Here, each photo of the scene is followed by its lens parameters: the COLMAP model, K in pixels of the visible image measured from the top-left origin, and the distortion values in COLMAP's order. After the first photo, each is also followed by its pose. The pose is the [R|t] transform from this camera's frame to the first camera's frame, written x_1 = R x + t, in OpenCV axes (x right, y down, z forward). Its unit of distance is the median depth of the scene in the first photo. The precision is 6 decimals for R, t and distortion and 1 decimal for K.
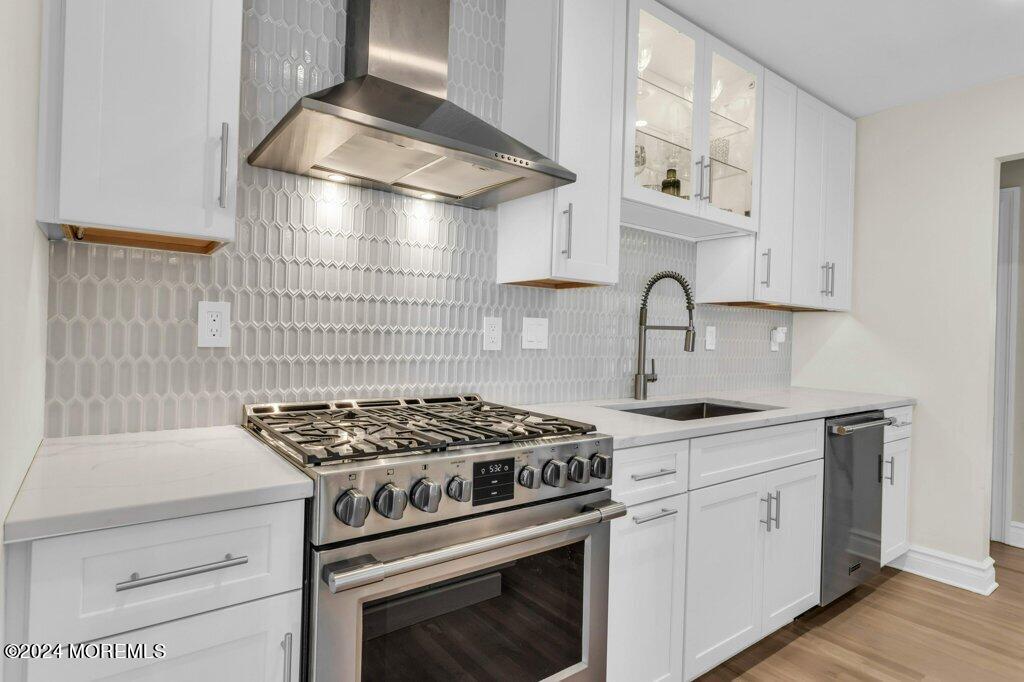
lens RADIAL K [[533.7, 0, 502.1], [0, 533.7, 341.7], [0, 0, 1]] dist [-0.004935, 0.002278]
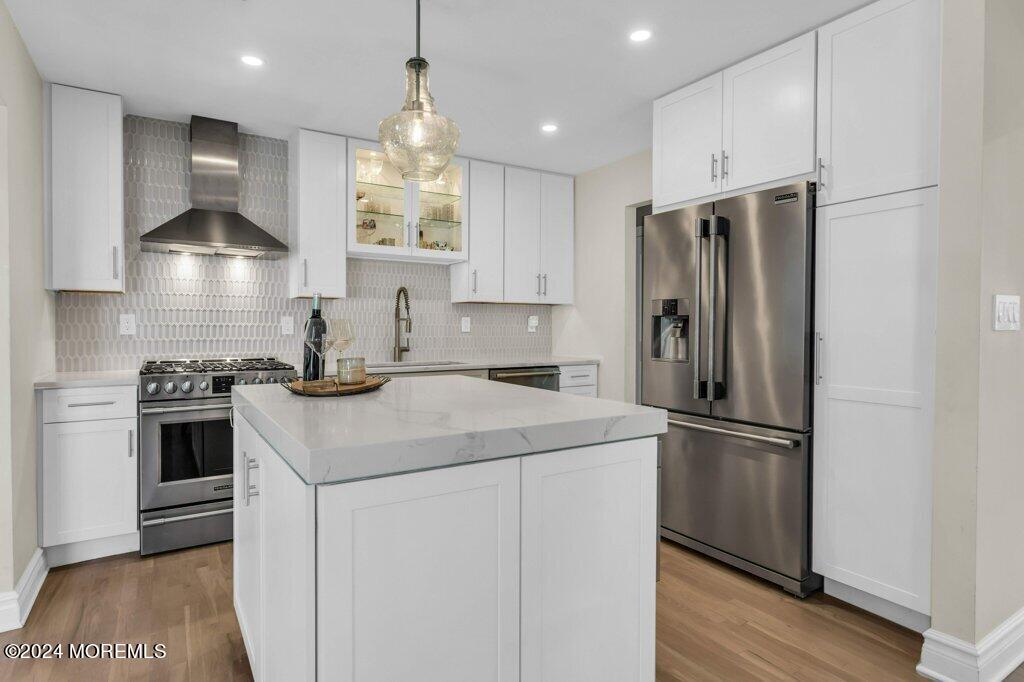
lens RADIAL K [[566.1, 0, 519.9], [0, 566.1, 336.3], [0, 0, 1]] dist [-0.005611, 0.004448]
pose [[0.996384, -0.024230, -0.081441, 1.097100], [0.024346, 0.999704, 0.000426, 0.048222], [0.081406, -0.002407, 0.996678, -1.048601]]
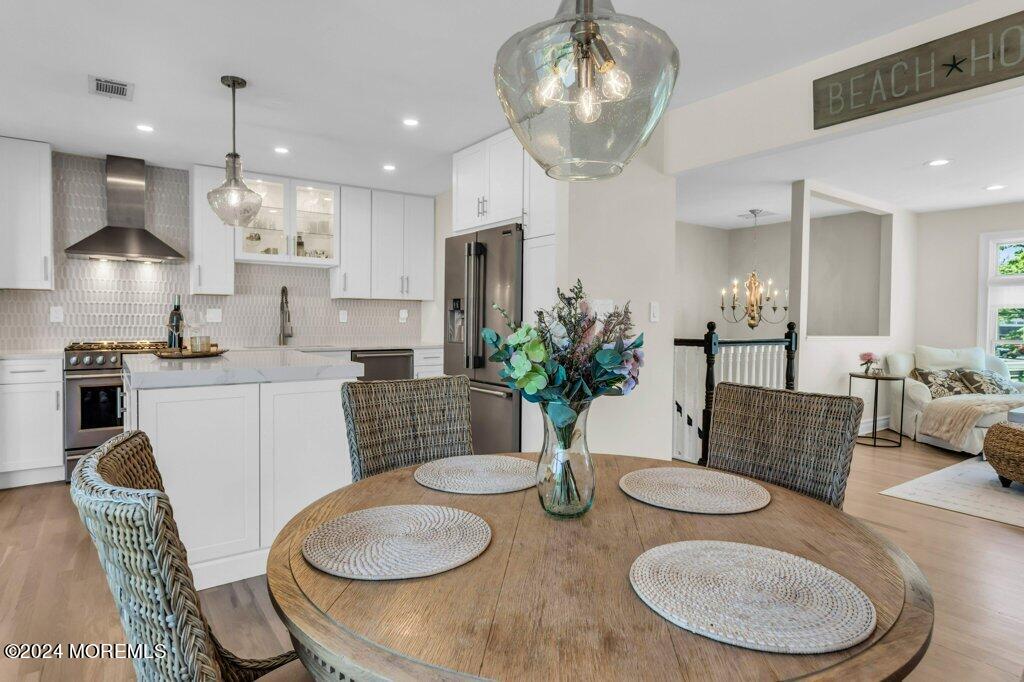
lens RADIAL K [[566.1, 0, 510.4], [0, 566.1, 336.3], [0, 0, 1]] dist [-0.005611, 0.004448]
pose [[0.999470, -0.020129, -0.025593, 1.715250], [0.020460, 0.999709, 0.012741, 0.084226], [0.025329, -0.013258, 0.999591, -1.729464]]
